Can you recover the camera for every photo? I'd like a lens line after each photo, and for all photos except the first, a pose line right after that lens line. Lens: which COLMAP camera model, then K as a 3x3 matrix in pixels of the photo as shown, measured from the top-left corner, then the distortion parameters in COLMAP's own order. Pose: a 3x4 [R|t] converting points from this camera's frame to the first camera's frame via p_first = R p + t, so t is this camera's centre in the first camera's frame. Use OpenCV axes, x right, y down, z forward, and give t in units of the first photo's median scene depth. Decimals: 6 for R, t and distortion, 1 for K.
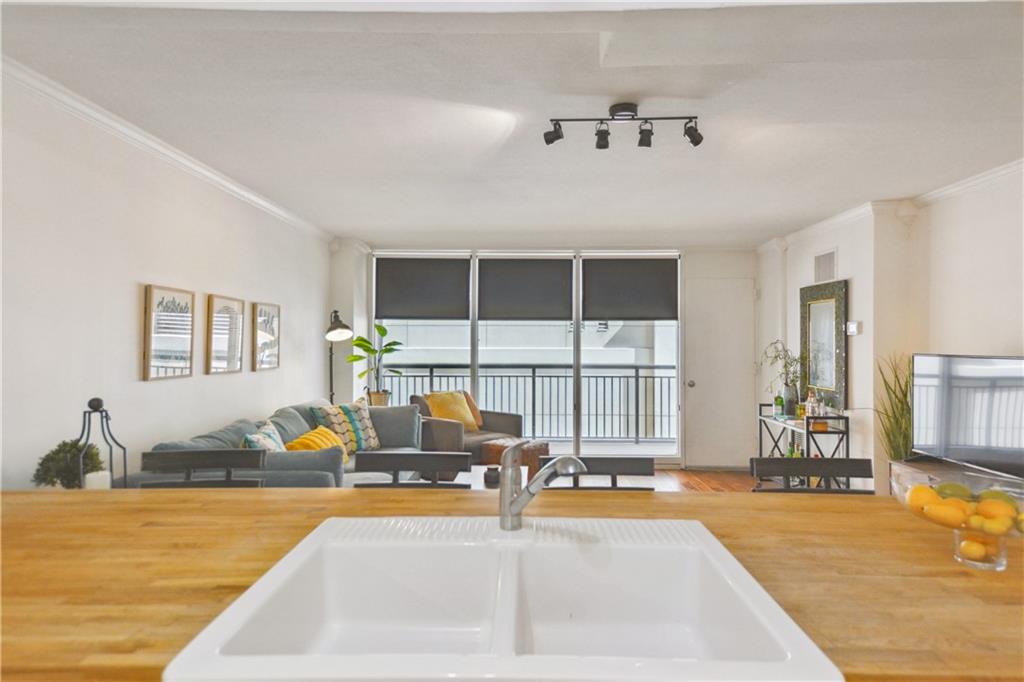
lens RADIAL K [[587.7, 0, 515.2], [0, 587.7, 335.5], [0, 0, 1]] dist [0.064431, -0.000372]
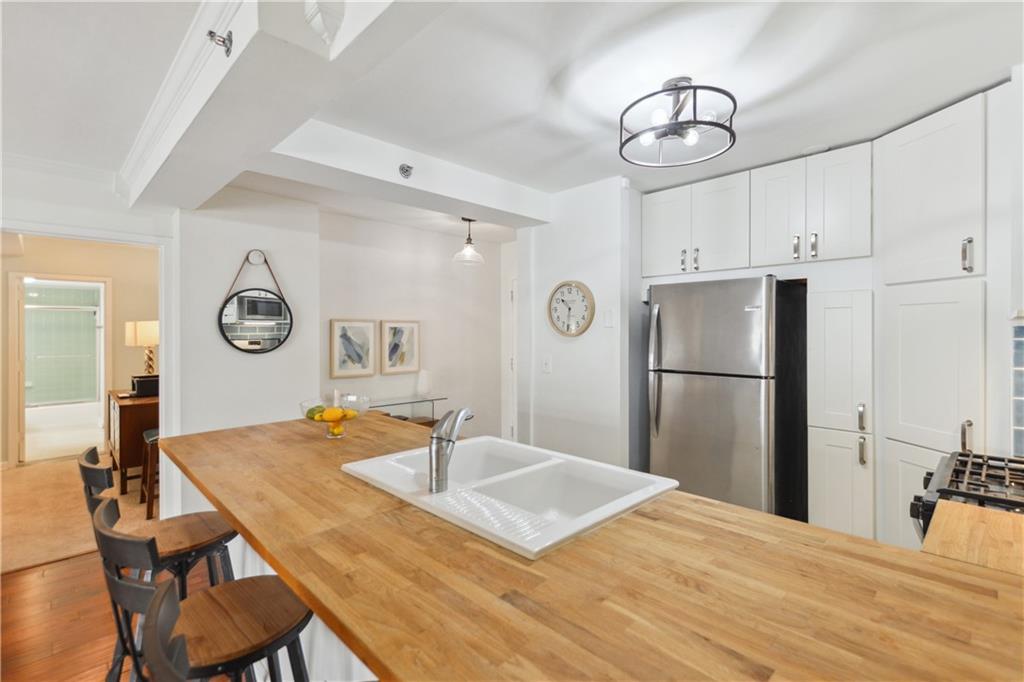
lens RADIAL K [[466.6, 0, 521.1], [0, 466.6, 332.5], [0, 0, 1]] dist [0.018163, -0.000119]
pose [[-0.721222, -0.003264, 0.692697, -0.219278], [-0.006155, 0.999980, -0.001697, 0.000243], [-0.692677, -0.005487, -0.721227, 0.431070]]
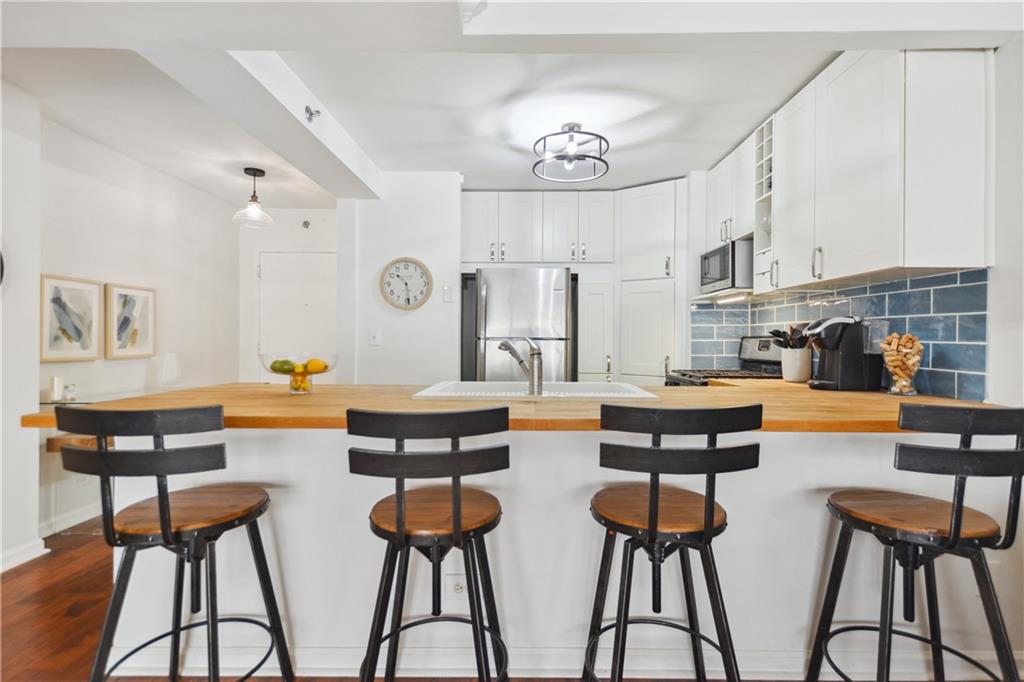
lens RADIAL K [[492.7, 0, 519.4], [0, 492.7, 336.2], [0, 0, 1]] dist [0.022815, -0.000092]
pose [[-0.999972, -0.007408, -0.000517, 0.010542], [-0.007401, 0.999908, -0.011398, 0.050035], [0.000601, -0.011394, -0.999935, 0.645459]]
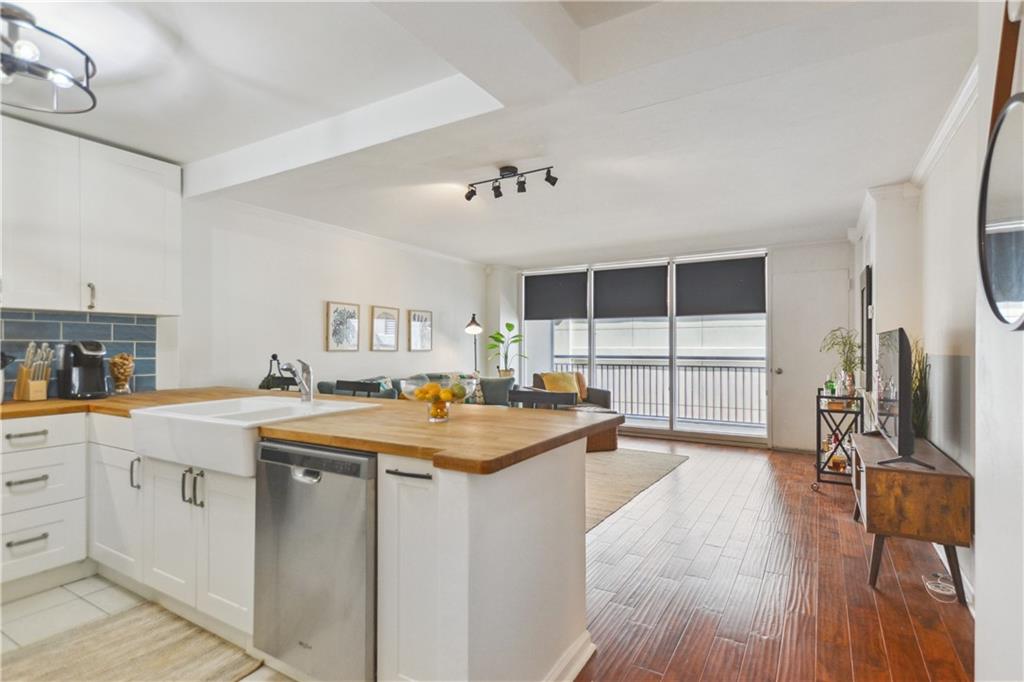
lens RADIAL K [[507.5, 0, 511.8], [0, 507.5, 346.3], [0, 0, 1]] dist [0.022838, -0.000754]
pose [[0.865395, -0.003810, -0.501075, 0.428929], [0.008454, 0.999940, 0.006997, 0.031845], [0.501019, -0.010291, 0.865375, -0.067256]]
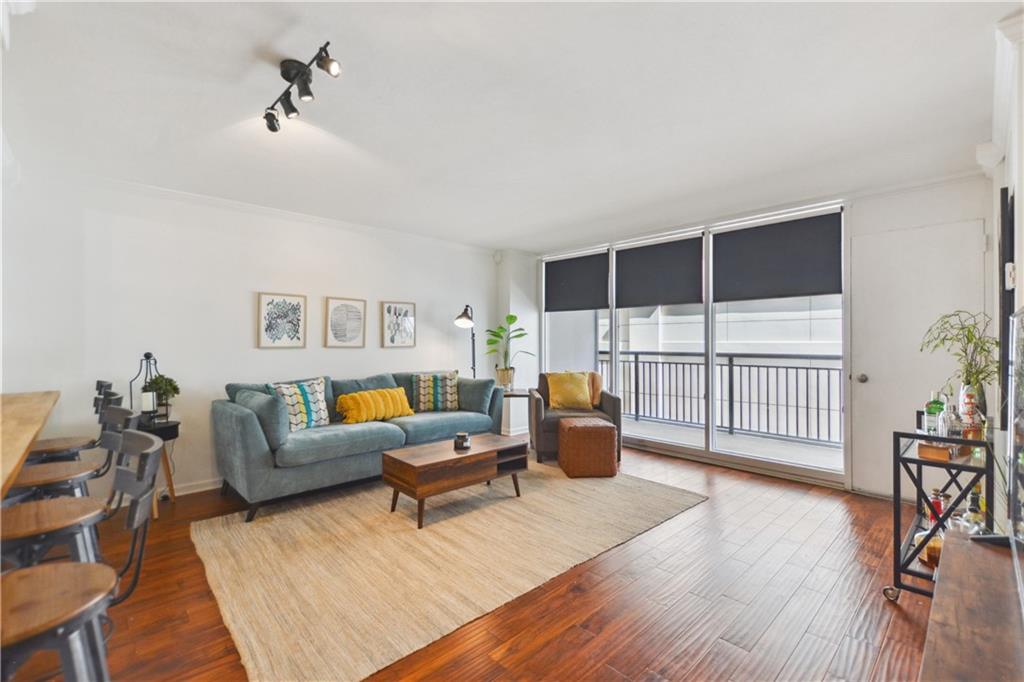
lens RADIAL K [[448.7, 0, 515.4], [0, 448.7, 340.1], [0, 0, 1]] dist [0.013837, -0.000328]
pose [[0.703483, -0.005369, -0.710691, 0.493075], [0.011915, 0.999920, 0.004240, 0.033040], [0.710612, -0.011451, 0.703491, 0.371559]]
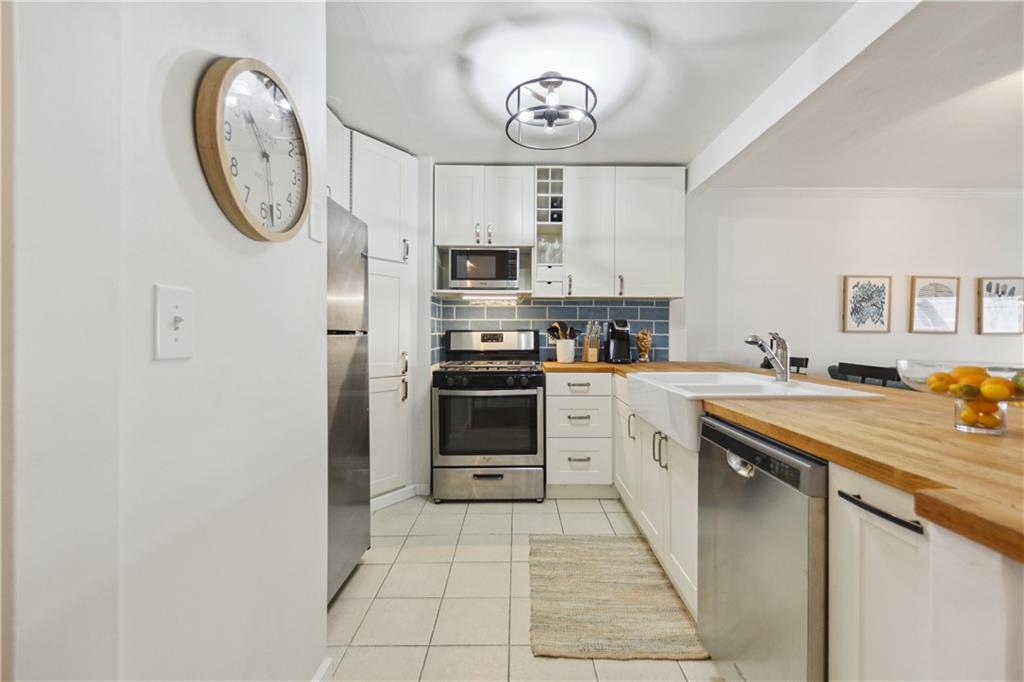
lens RADIAL K [[442.7, 0, 516.7], [0, 442.7, 333.5], [0, 0, 1]] dist [0.002831, -0.000510]
pose [[0.015263, -0.002349, -0.999881, 0.378431], [0.003642, 0.999991, -0.002293, 0.047144], [0.999877, -0.003607, 0.015271, 0.032657]]
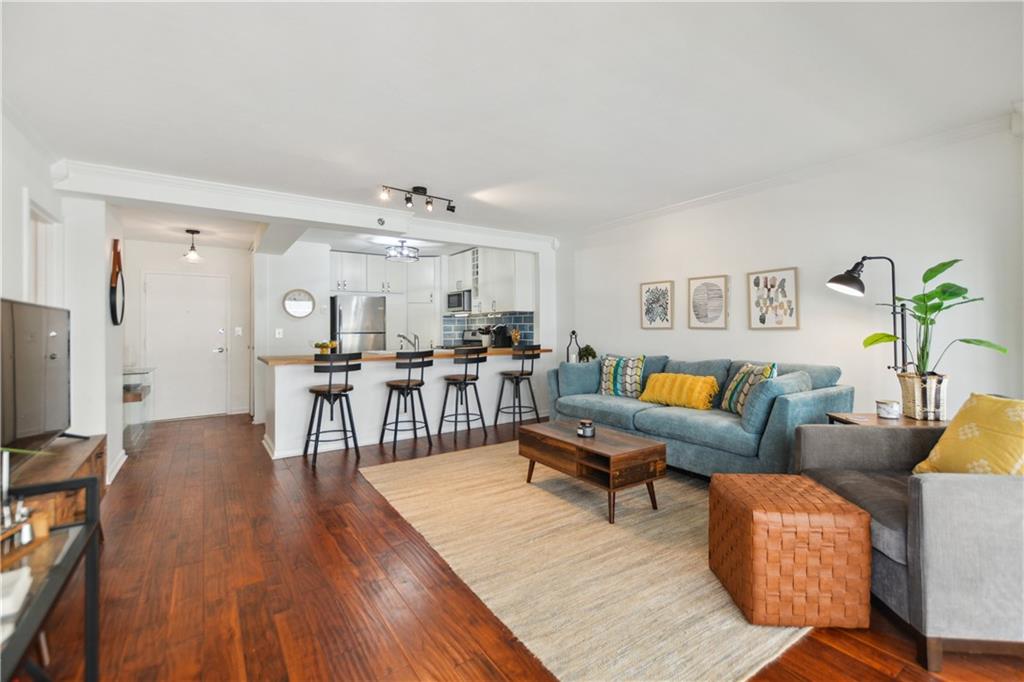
lens RADIAL K [[447.7, 0, 517.6], [0, 447.7, 325.1], [0, 0, 1]] dist [0.001127, -0.000078]
pose [[-0.809330, -0.001022, -0.587353, 0.403960], [0.011889, 0.999765, -0.018121, 0.051307], [0.587234, -0.021649, -0.809128, 1.218131]]
